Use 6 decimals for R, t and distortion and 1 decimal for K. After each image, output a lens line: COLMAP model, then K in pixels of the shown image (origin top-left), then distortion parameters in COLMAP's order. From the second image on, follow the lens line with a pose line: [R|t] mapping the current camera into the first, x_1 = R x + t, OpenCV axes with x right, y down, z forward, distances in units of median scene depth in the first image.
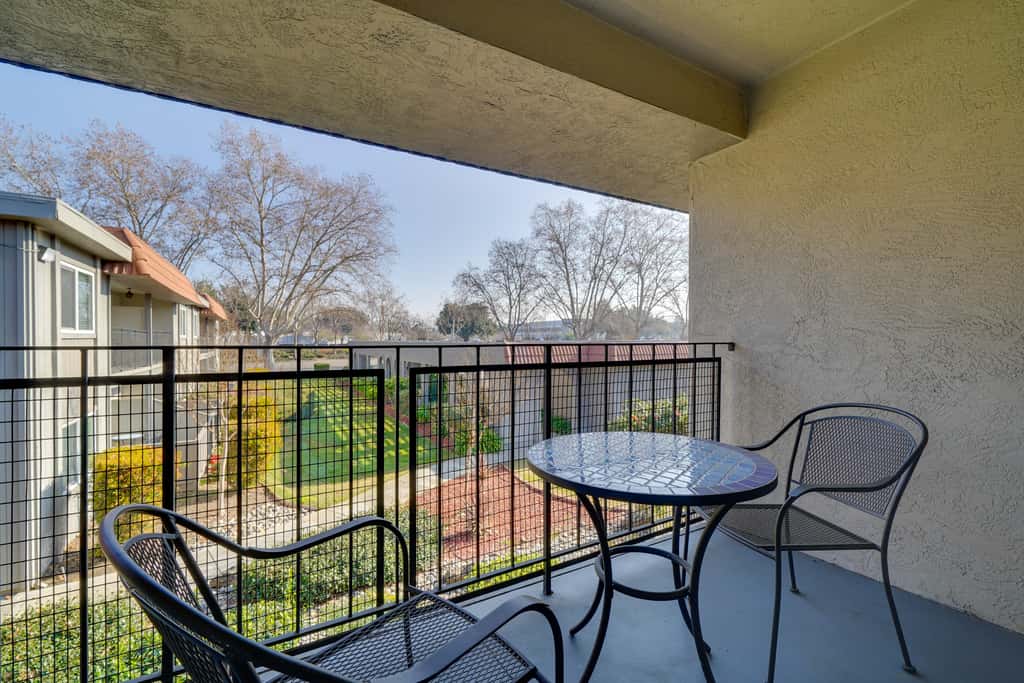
lens RADIAL K [[420.9, 0, 514.3], [0, 420.9, 345.5], [0, 0, 1]] dist [-0.002283, -0.000408]
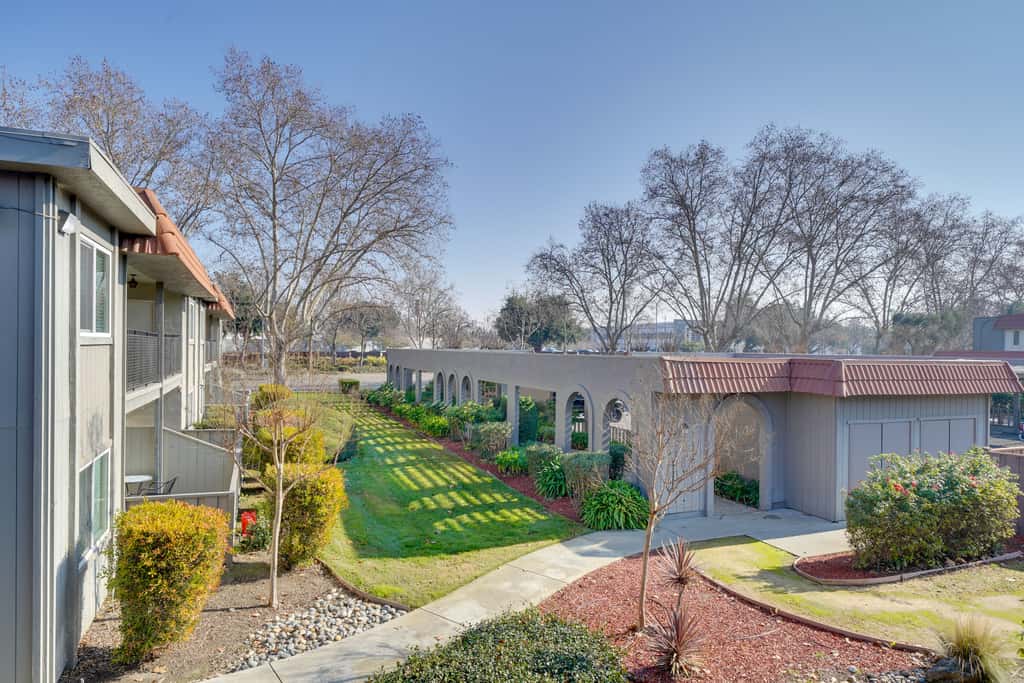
lens RADIAL K [[600.5, 0, 516.8], [0, 600.5, 359.4], [0, 0, 1]] dist [-0.009167, 0.003124]
pose [[0.990880, 0.015690, -0.133832, -0.035108], [-0.015209, 0.999874, 0.004616, -0.001304], [0.133888, -0.002539, 0.990993, 0.017589]]
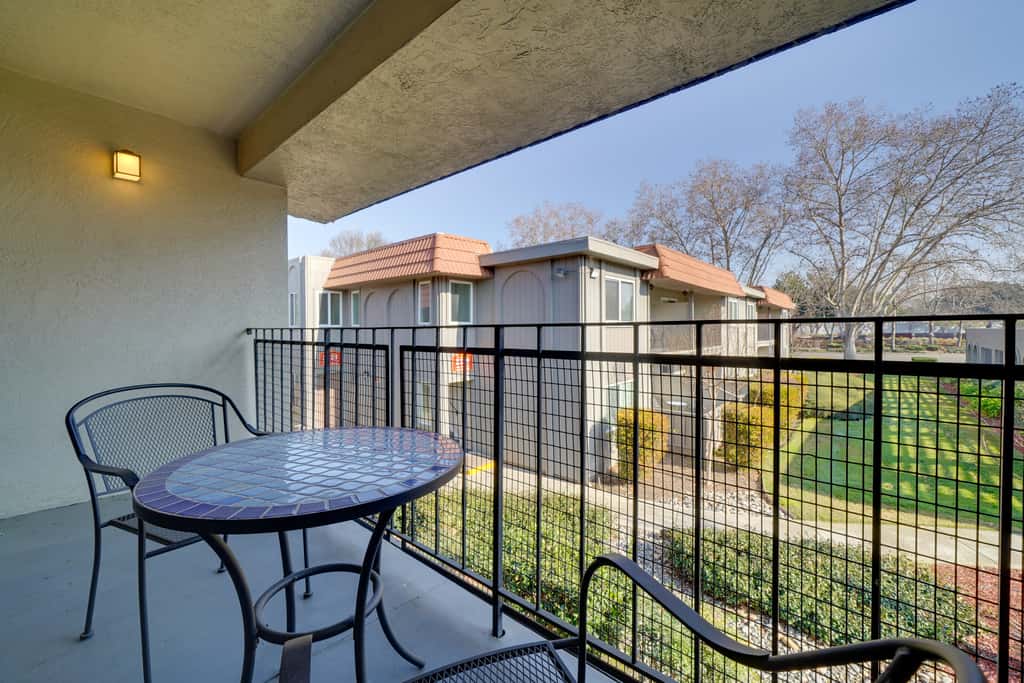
lens RADIAL K [[420.9, 0, 520.9], [0, 420.9, 335.9], [0, 0, 1]] dist [-0.002283, -0.000408]
pose [[0.333034, 0.010262, -0.942859, 0.036713], [-0.006696, 0.999941, 0.008519, 0.000407], [0.942891, 0.003476, 0.333083, 0.032279]]
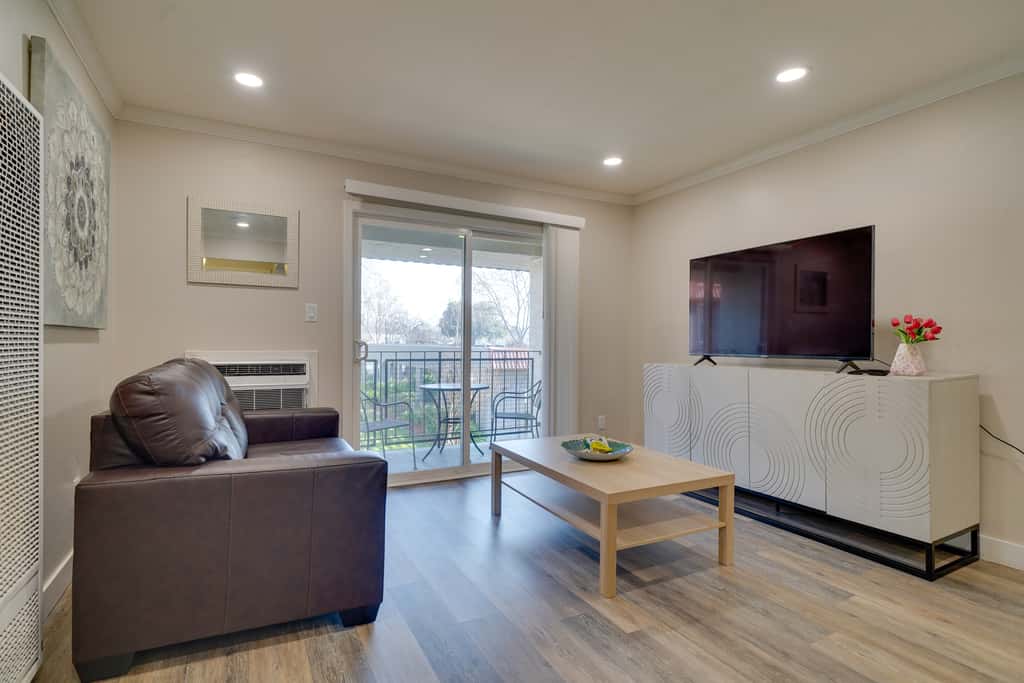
lens RADIAL K [[495.8, 0, 511.1], [0, 495.8, 343.6], [0, 0, 1]] dist [0.003953, 0.000145]
pose [[0.999030, 0.006888, -0.043498, 0.027088], [-0.007451, 0.999890, -0.012796, -0.000650], [0.043405, 0.013107, 0.998972, -0.084344]]
